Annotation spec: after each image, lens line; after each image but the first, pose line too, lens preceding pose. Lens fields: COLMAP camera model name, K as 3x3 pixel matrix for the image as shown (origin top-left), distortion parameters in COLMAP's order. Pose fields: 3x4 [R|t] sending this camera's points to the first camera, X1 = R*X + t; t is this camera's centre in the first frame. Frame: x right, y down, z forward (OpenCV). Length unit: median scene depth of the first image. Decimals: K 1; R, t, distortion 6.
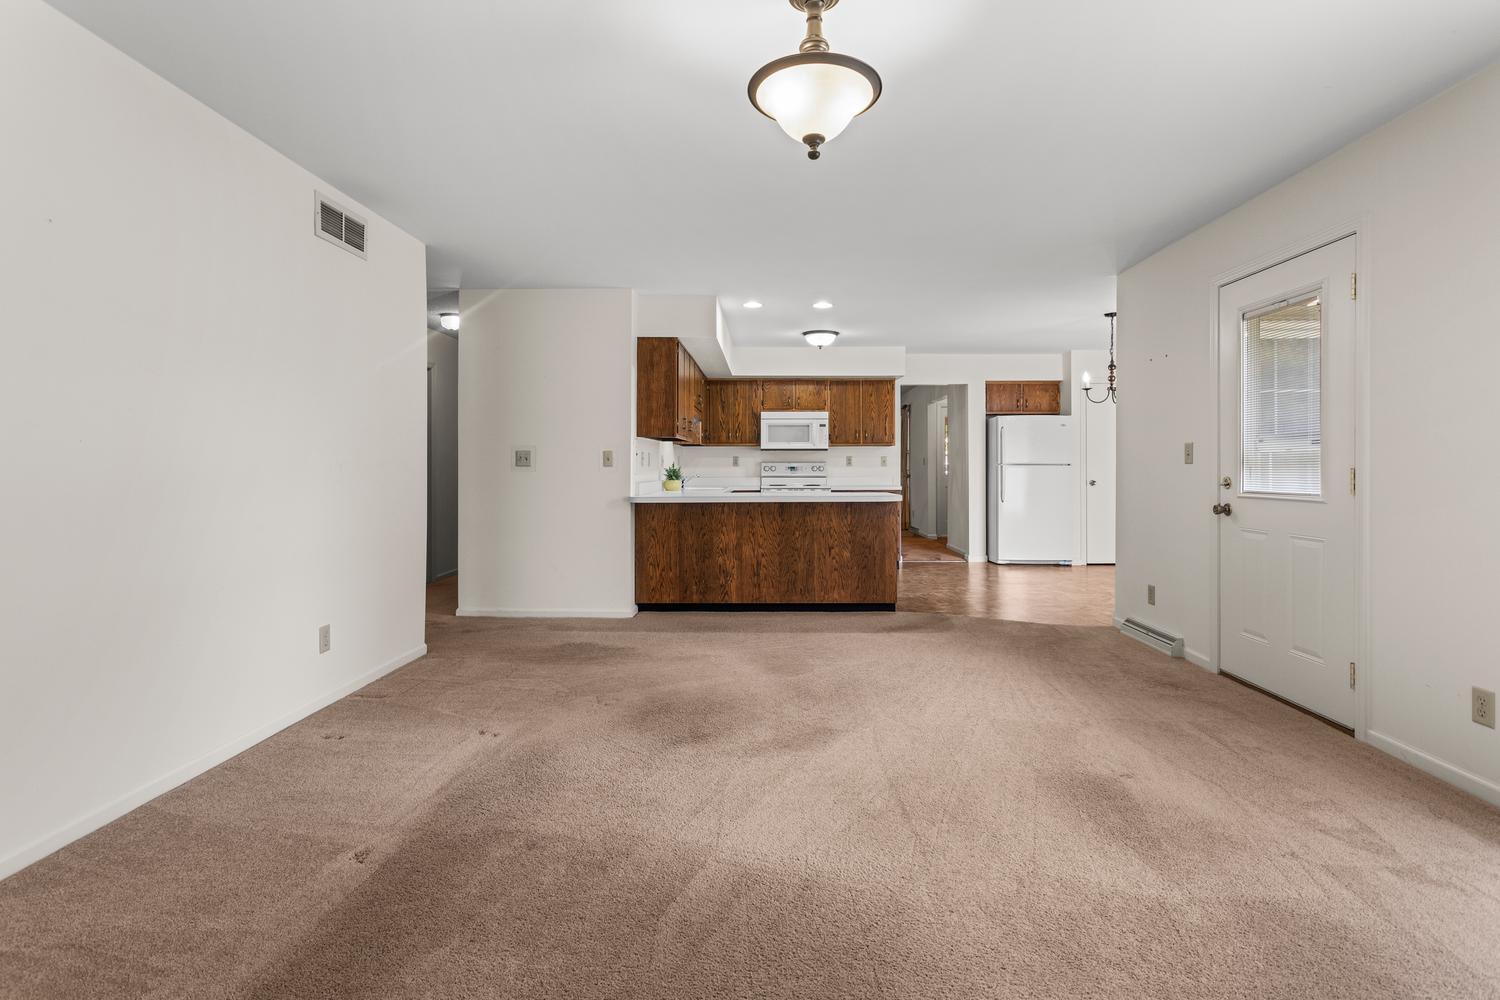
lens RADIAL K [[737.6, 0, 755.2], [0, 737.6, 464.7], [0, 0, 1]] dist [-0.003626, -0.000905]
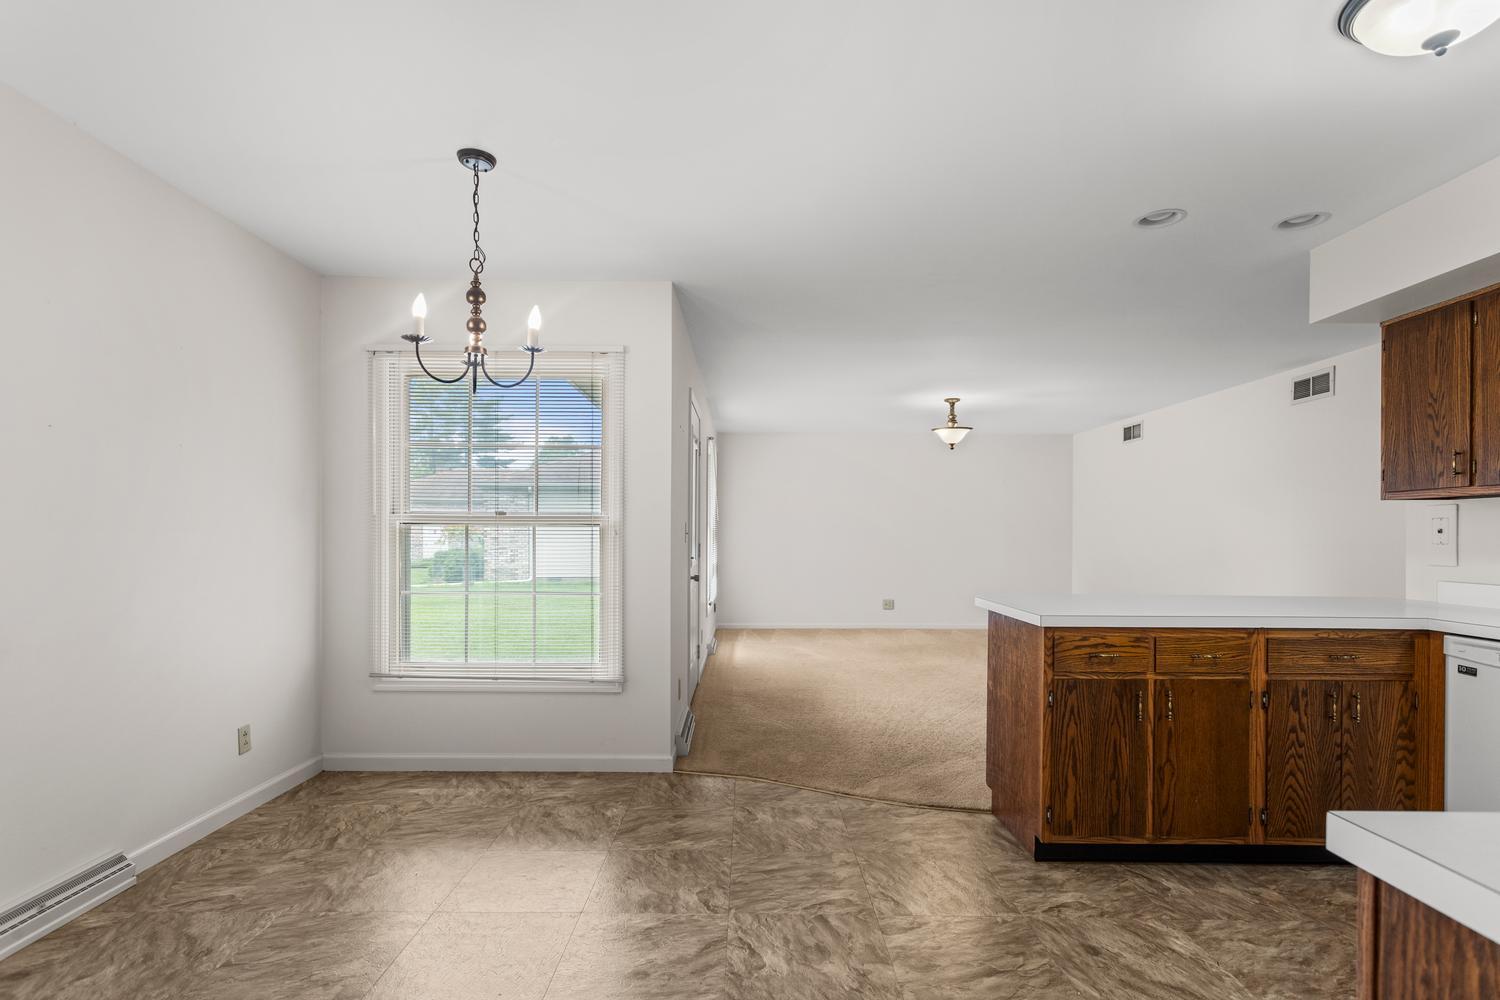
lens RADIAL K [[734.4, 0, 745.9], [0, 734.4, 537.4], [0, 0, 1]] dist [0.000025, 0.000126]
pose [[-0.999749, -0.004814, -0.021895, 0.268339], [-0.004839, 0.999988, 0.001078, -0.005114], [0.021890, 0.001183, -0.999760, 1.066695]]
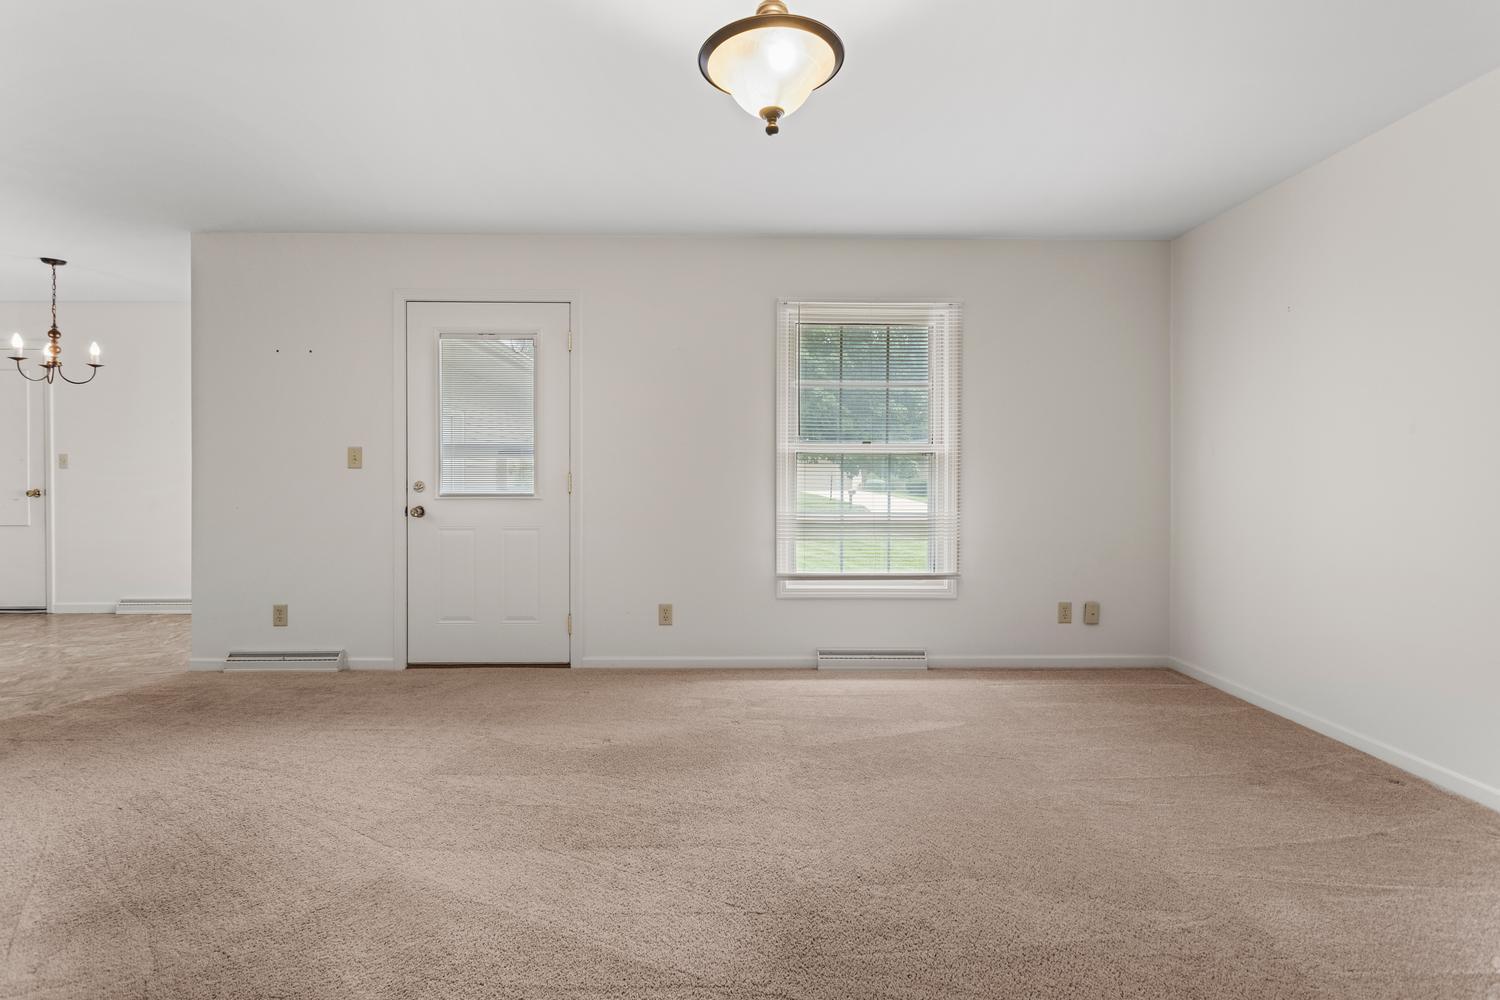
lens RADIAL K [[729.7, 0, 757.6], [0, 729.7, 467.0], [0, 0, 1]] dist [0.000090, -0.000284]
pose [[-0.054046, 0.002214, 0.998536, -0.209507], [-0.003460, 0.999991, -0.002405, -0.001373], [-0.998532, -0.003585, -0.054038, 0.266056]]
